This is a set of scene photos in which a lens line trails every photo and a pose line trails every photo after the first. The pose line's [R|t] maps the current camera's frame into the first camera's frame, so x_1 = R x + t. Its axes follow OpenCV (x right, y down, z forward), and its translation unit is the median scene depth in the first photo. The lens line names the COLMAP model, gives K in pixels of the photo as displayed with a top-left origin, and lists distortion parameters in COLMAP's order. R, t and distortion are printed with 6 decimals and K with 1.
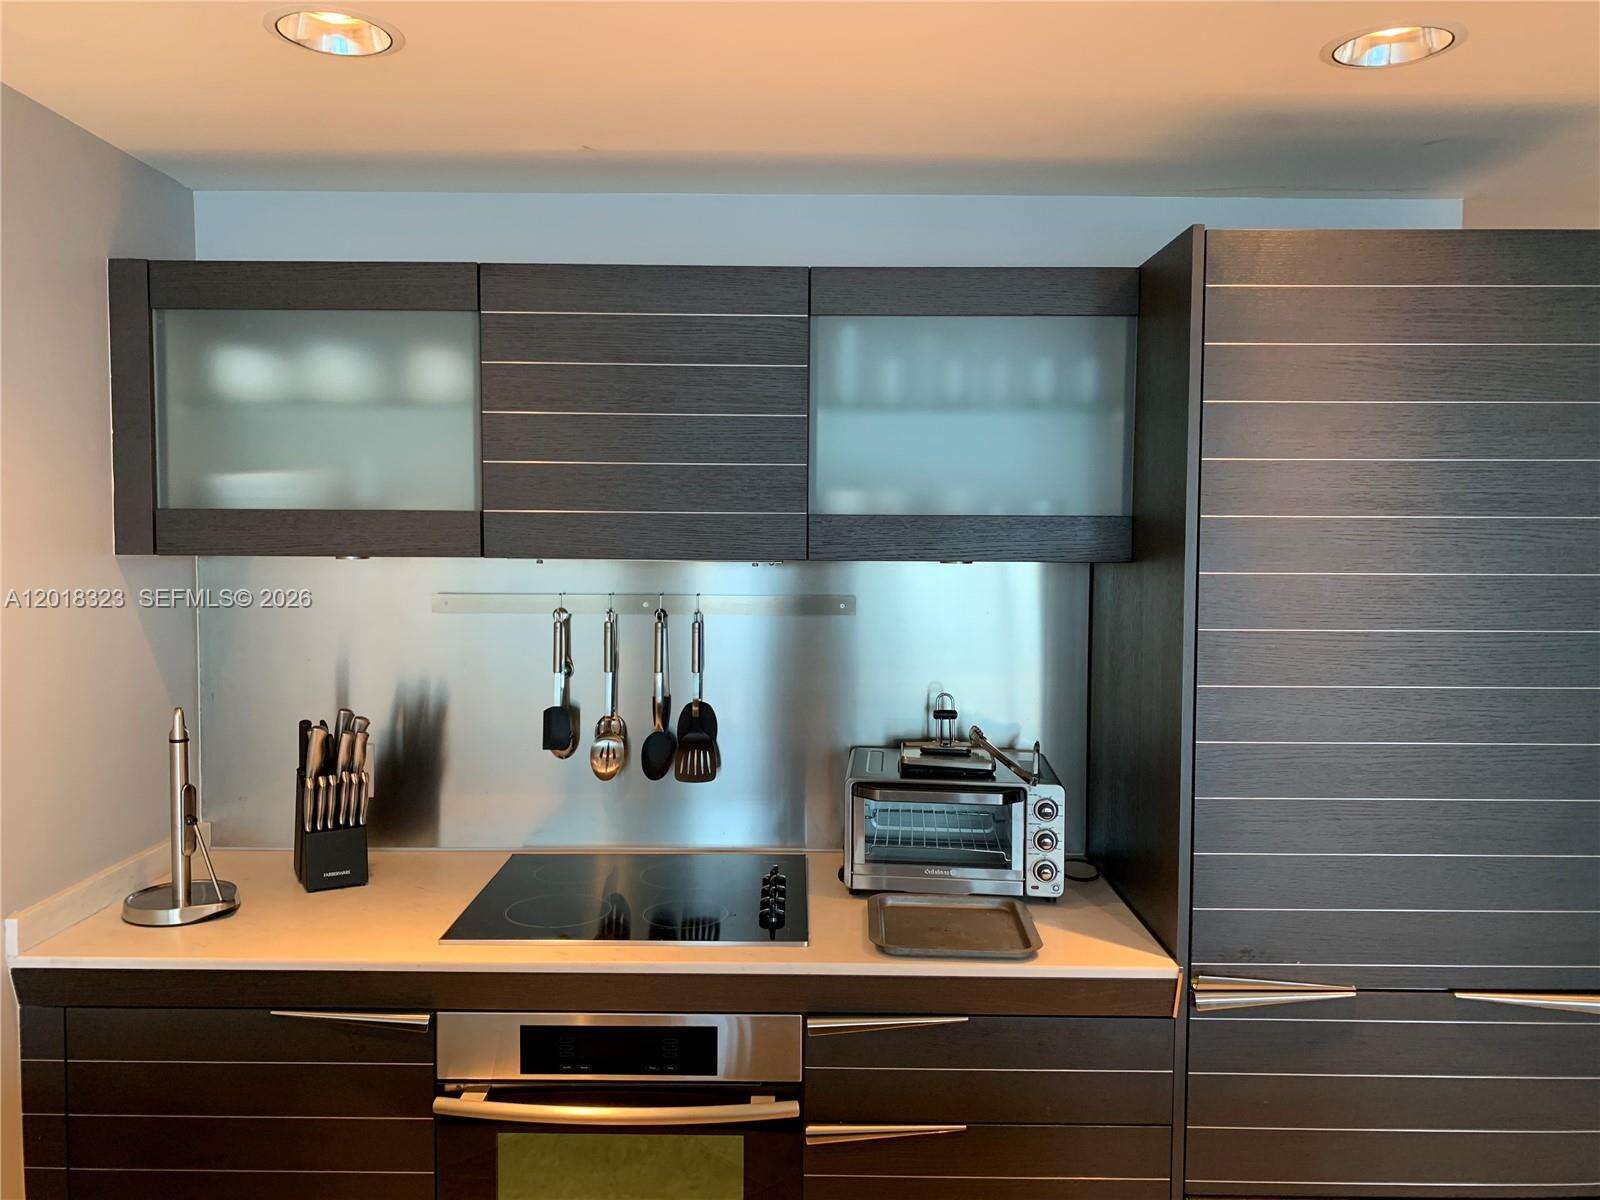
lens RADIAL K [[1206.9, 0, 803.0], [0, 1206.9, 583.2], [0, 0, 1]] dist [0.071727, -0.114390]
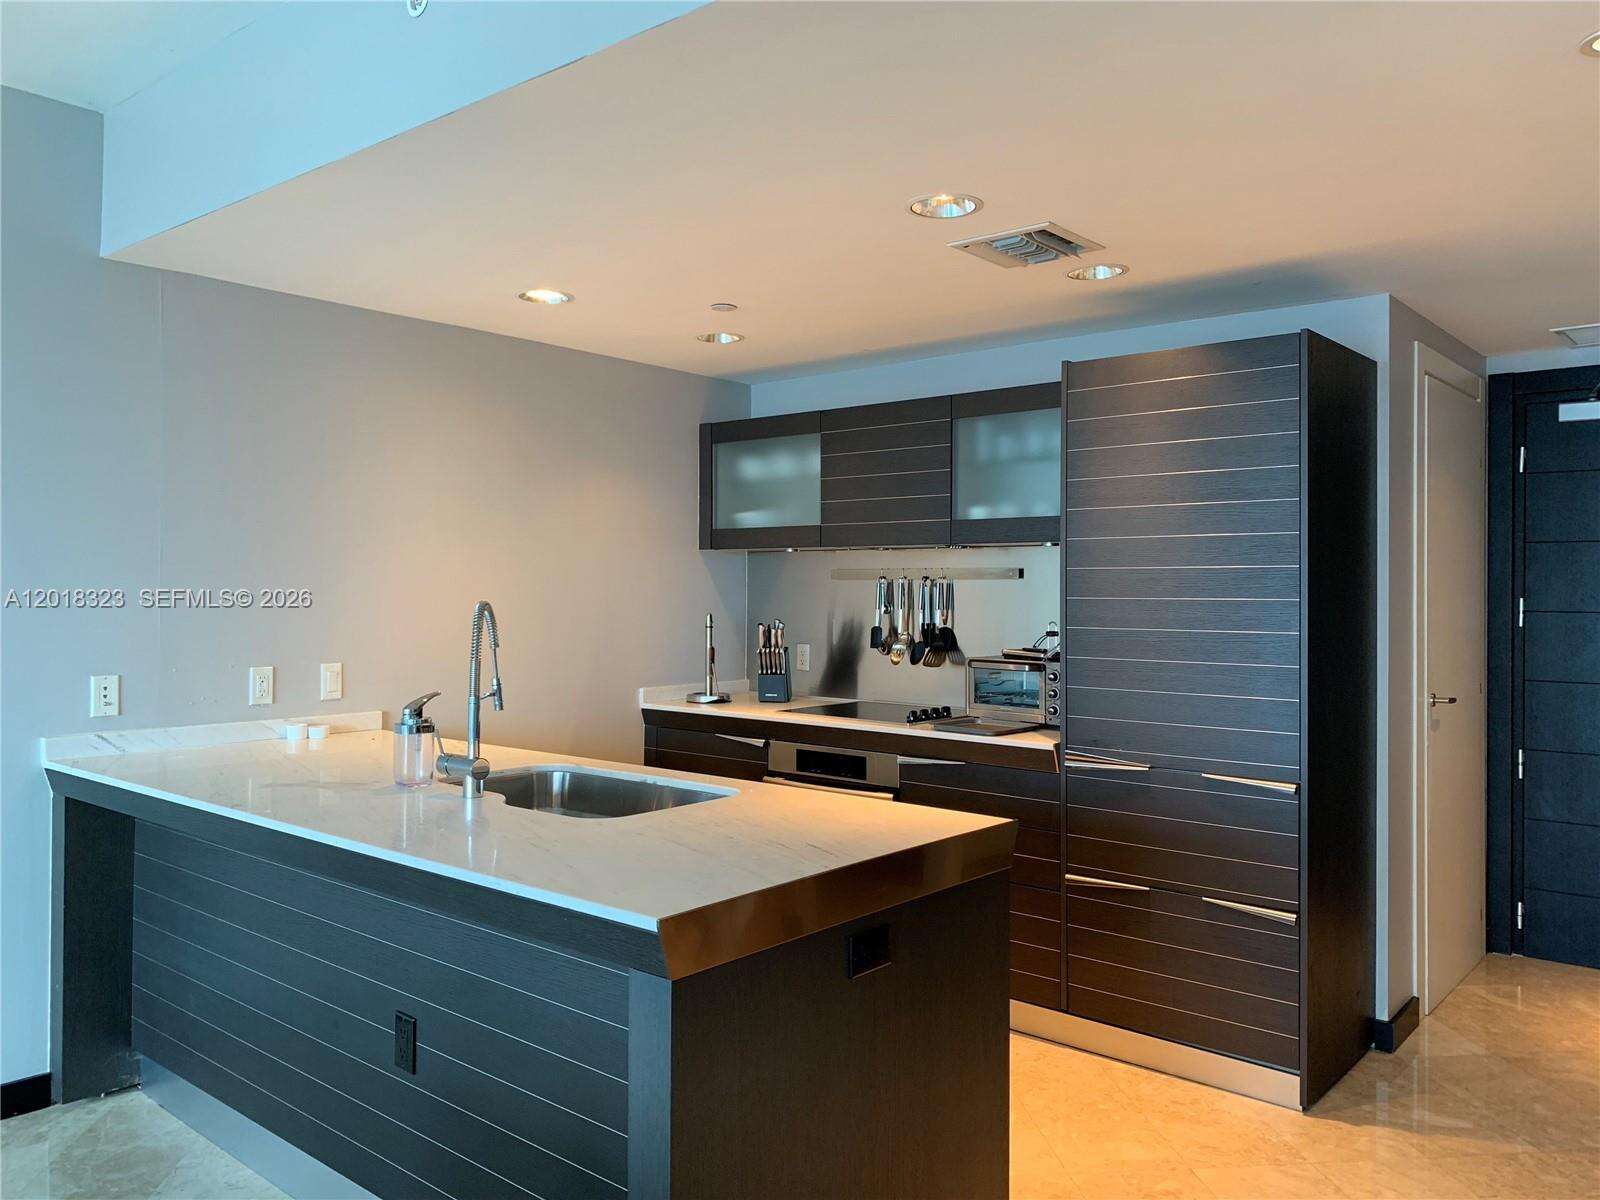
lens RADIAL K [[1194.7, 0, 816.0], [0, 1194.7, 585.1], [0, 0, 1]] dist [0.066102, -0.002049]
pose [[0.770499, -0.005893, -0.637414, 1.065880], [-0.025962, 0.998837, -0.040617, 0.130912], [0.636913, 0.047844, 0.769450, -0.615107]]
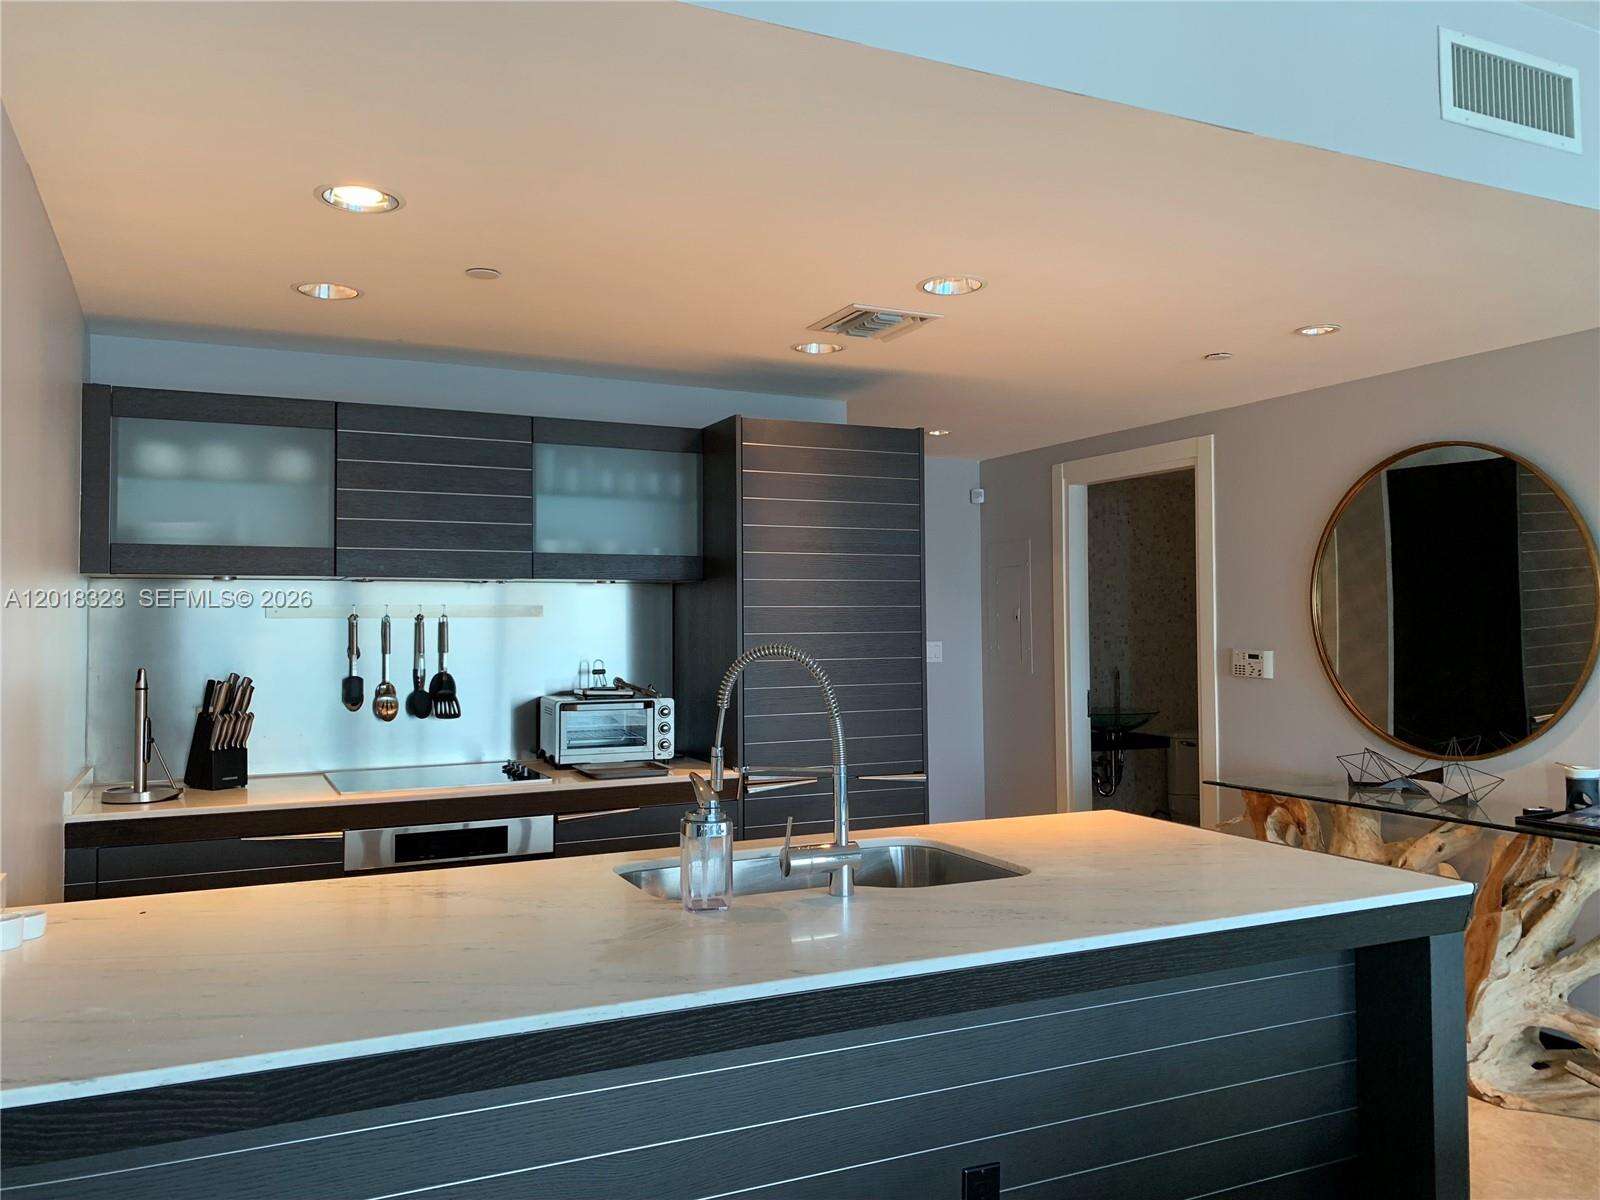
lens RADIAL K [[1180.7, 0, 805.4], [0, 1180.7, 584.9], [0, 0, 1]] dist [0.003055, -0.003600]
pose [[0.892055, 0.003348, 0.451915, -0.419910], [0.034938, 0.996469, -0.076348, 0.136115], [-0.450575, 0.083895, 0.888788, -0.716057]]
